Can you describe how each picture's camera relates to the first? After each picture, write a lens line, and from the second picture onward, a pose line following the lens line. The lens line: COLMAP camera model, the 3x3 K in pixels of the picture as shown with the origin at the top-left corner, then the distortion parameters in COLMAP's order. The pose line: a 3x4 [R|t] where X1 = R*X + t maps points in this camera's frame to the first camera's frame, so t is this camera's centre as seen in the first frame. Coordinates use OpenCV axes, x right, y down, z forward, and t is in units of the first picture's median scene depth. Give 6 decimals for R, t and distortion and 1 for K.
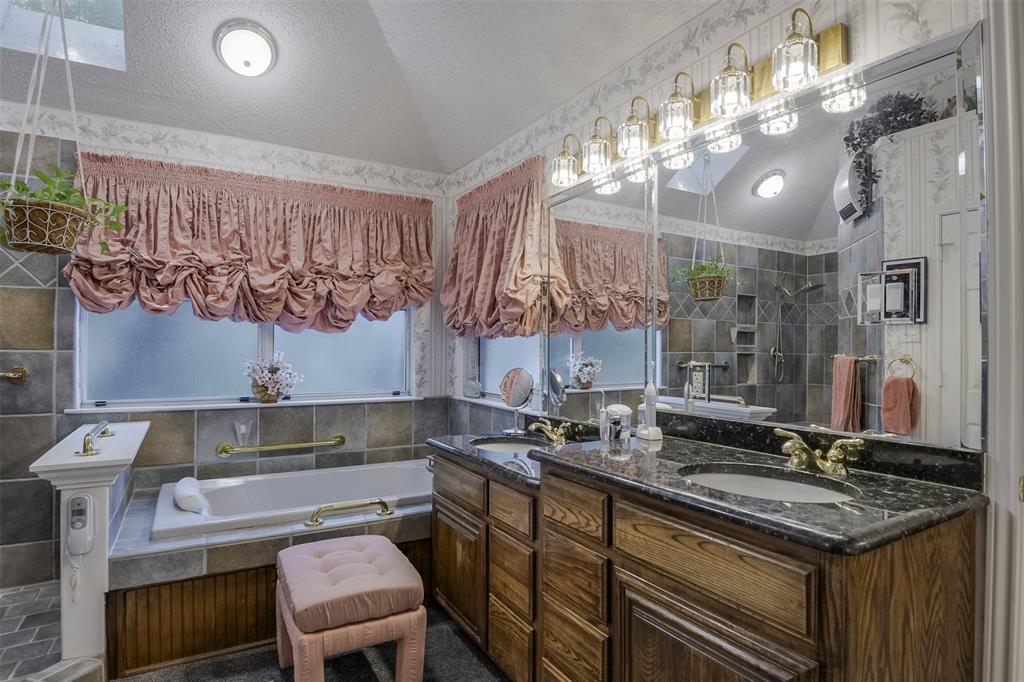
lens RADIAL K [[572.6, 0, 513.0], [0, 572.6, 347.1], [0, 0, 1]] dist [-0.000806, -0.000055]
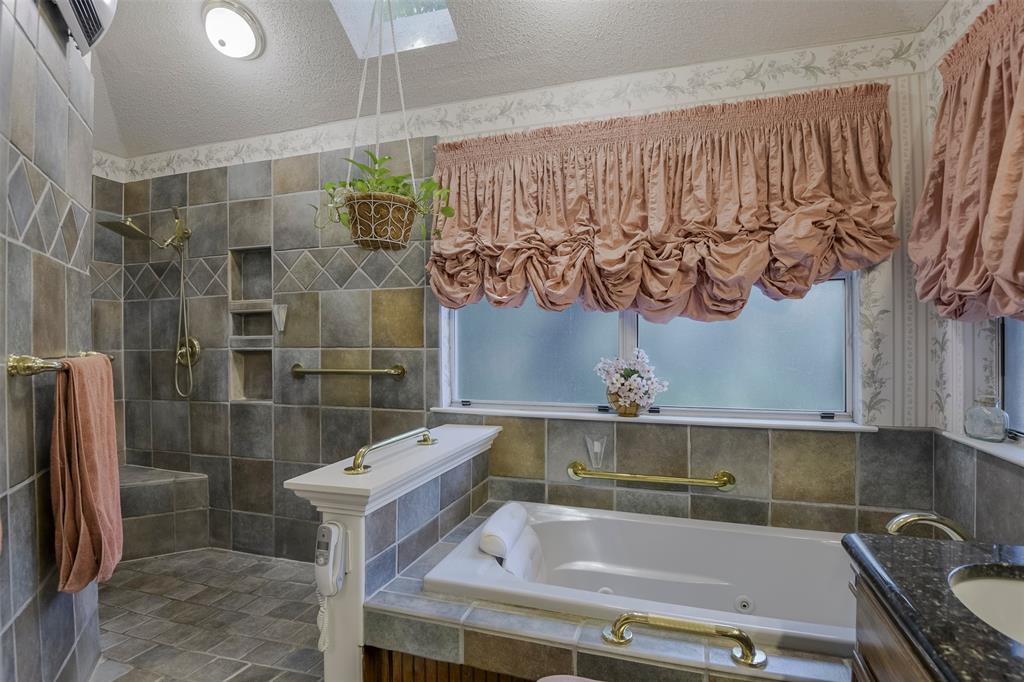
lens RADIAL K [[552.9, 0, 470.8], [0, 552.9, 341.7], [0, 0, 1]] dist [-0.013999, -0.015892]
pose [[0.649182, -0.010062, -0.760566, -0.004623], [0.010589, 0.999935, -0.004190, -0.000767], [0.760559, -0.005334, 0.649247, 0.374886]]
